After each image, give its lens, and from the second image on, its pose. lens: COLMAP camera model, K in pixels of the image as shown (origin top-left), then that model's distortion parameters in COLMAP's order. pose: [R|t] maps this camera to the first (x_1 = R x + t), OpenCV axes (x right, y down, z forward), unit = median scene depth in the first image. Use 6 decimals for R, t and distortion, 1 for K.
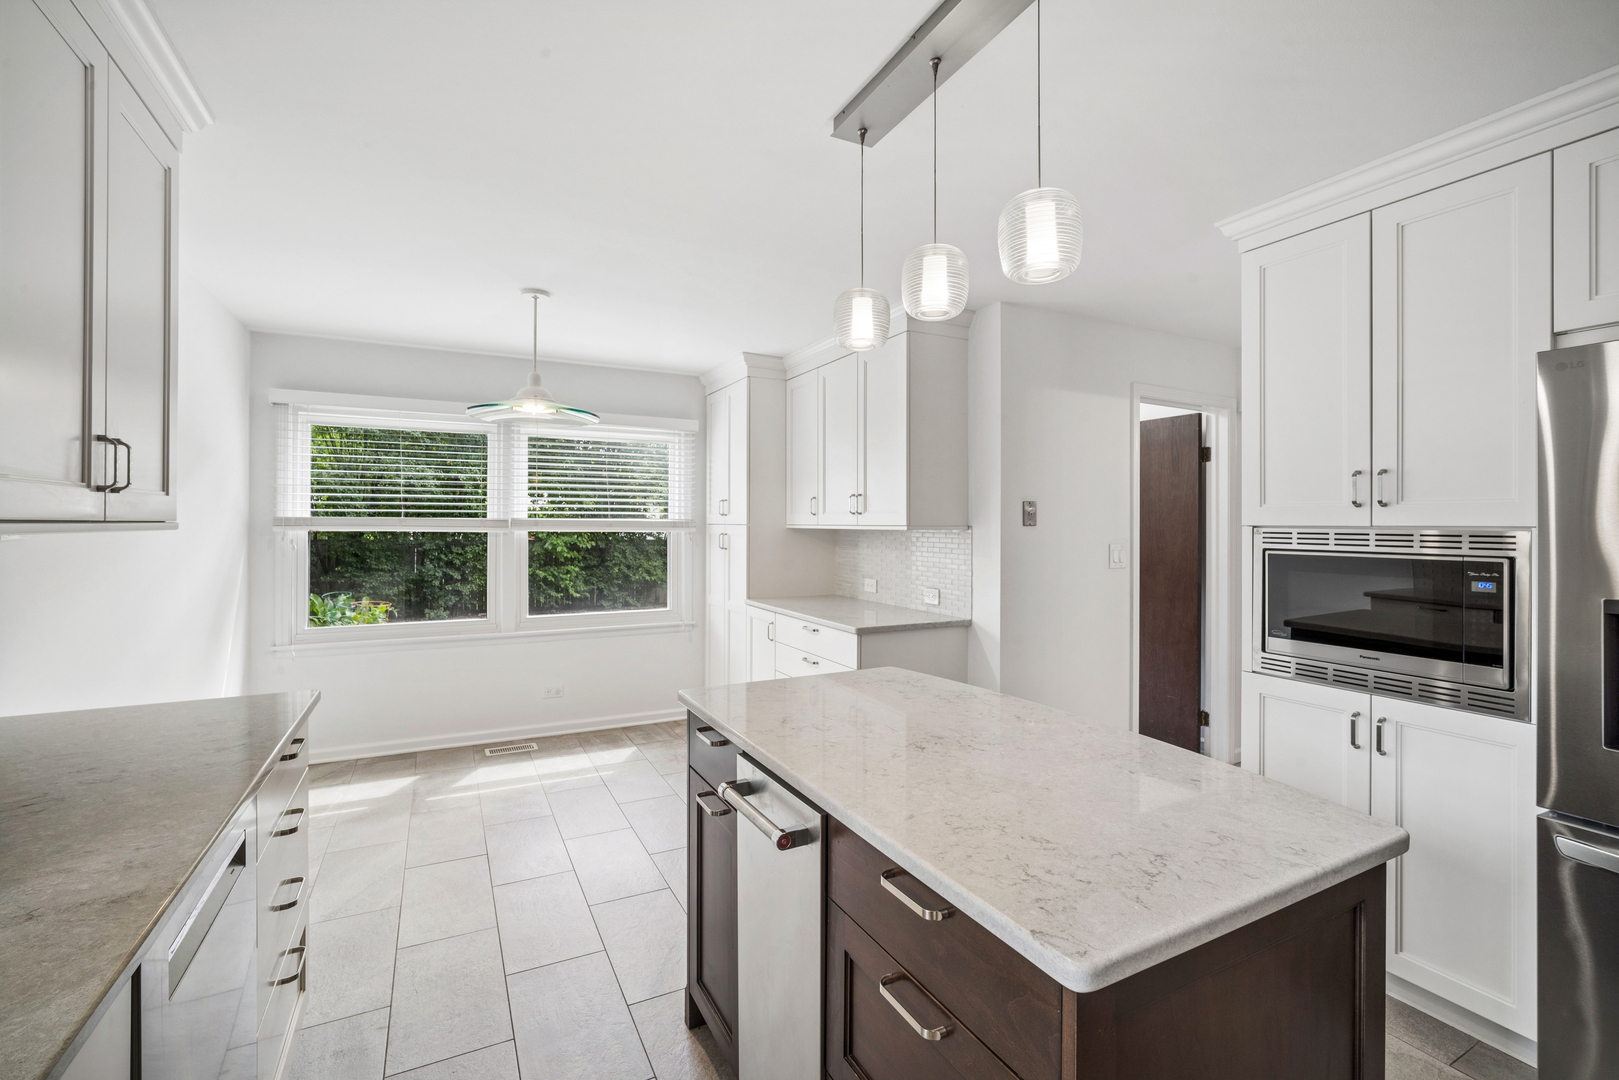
lens RADIAL K [[709.0, 0, 813.2], [0, 709.0, 518.0], [0, 0, 1]] dist [0.000544, 0.000165]
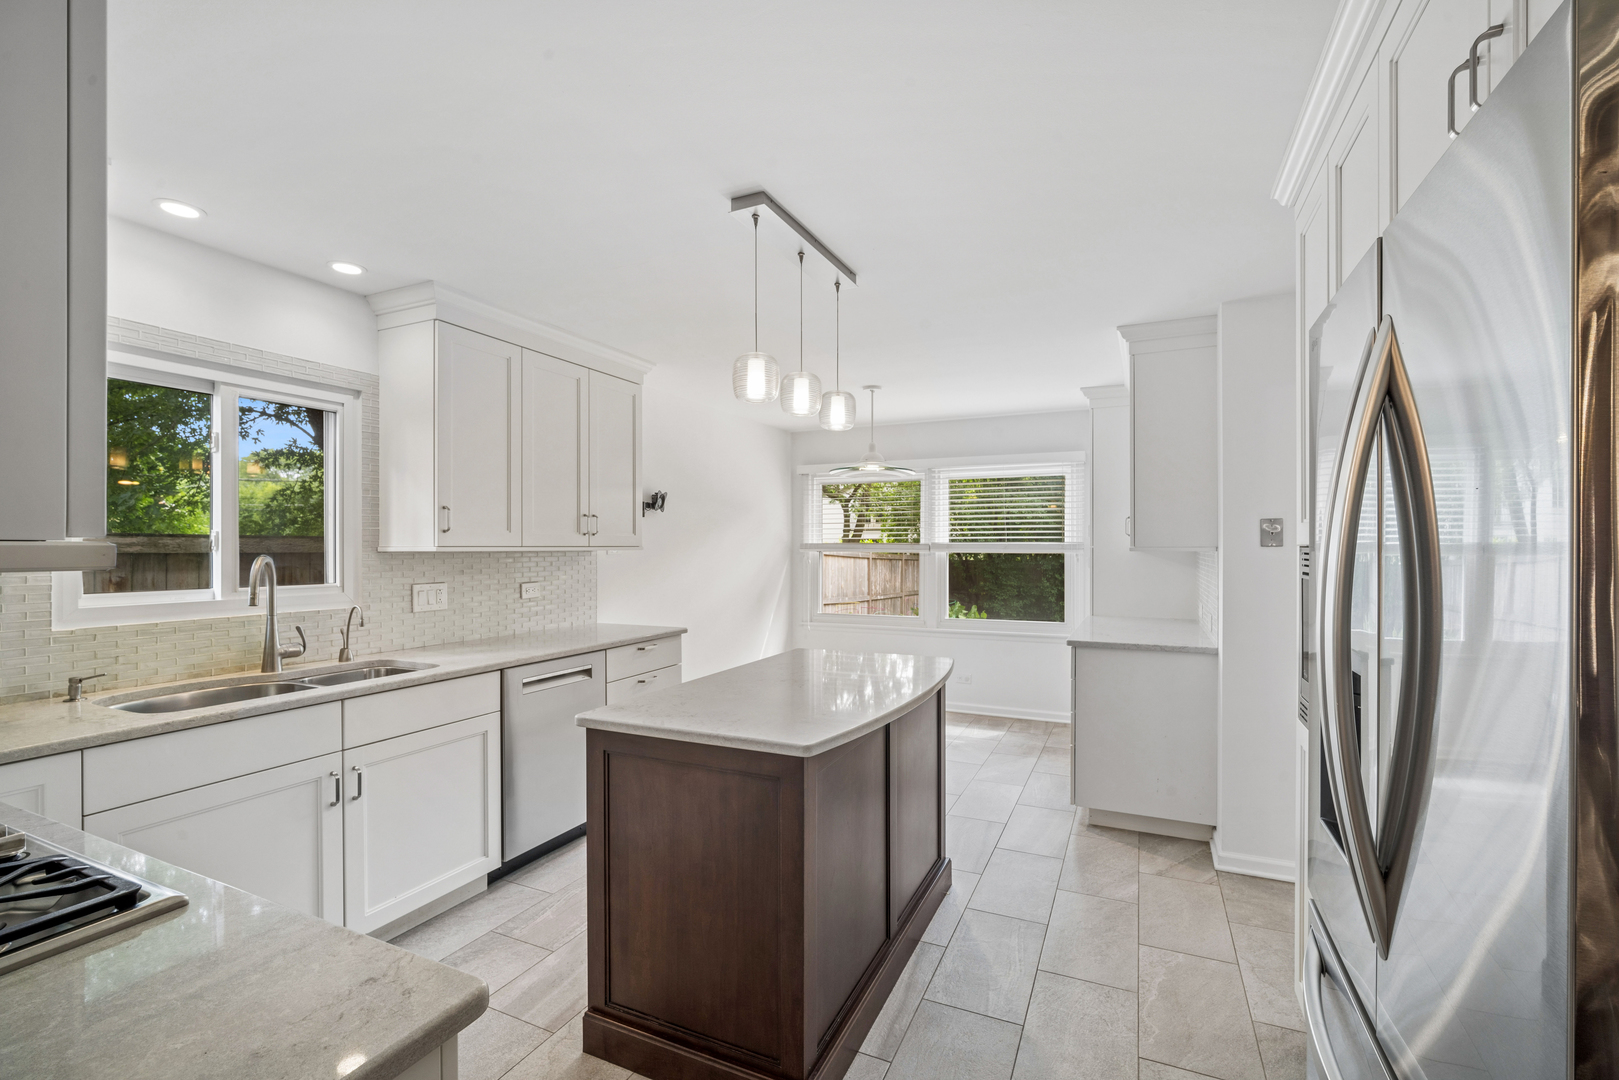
lens RADIAL K [[709.0, 0, 812.4], [0, 709.0, 547.7], [0, 0, 1]] dist [0.000544, 0.000165]
pose [[0.604021, -0.003517, -0.796961, 0.498258], [0.010091, 0.999944, 0.003235, 0.003033], [0.796905, -0.009996, 0.604022, 0.015481]]
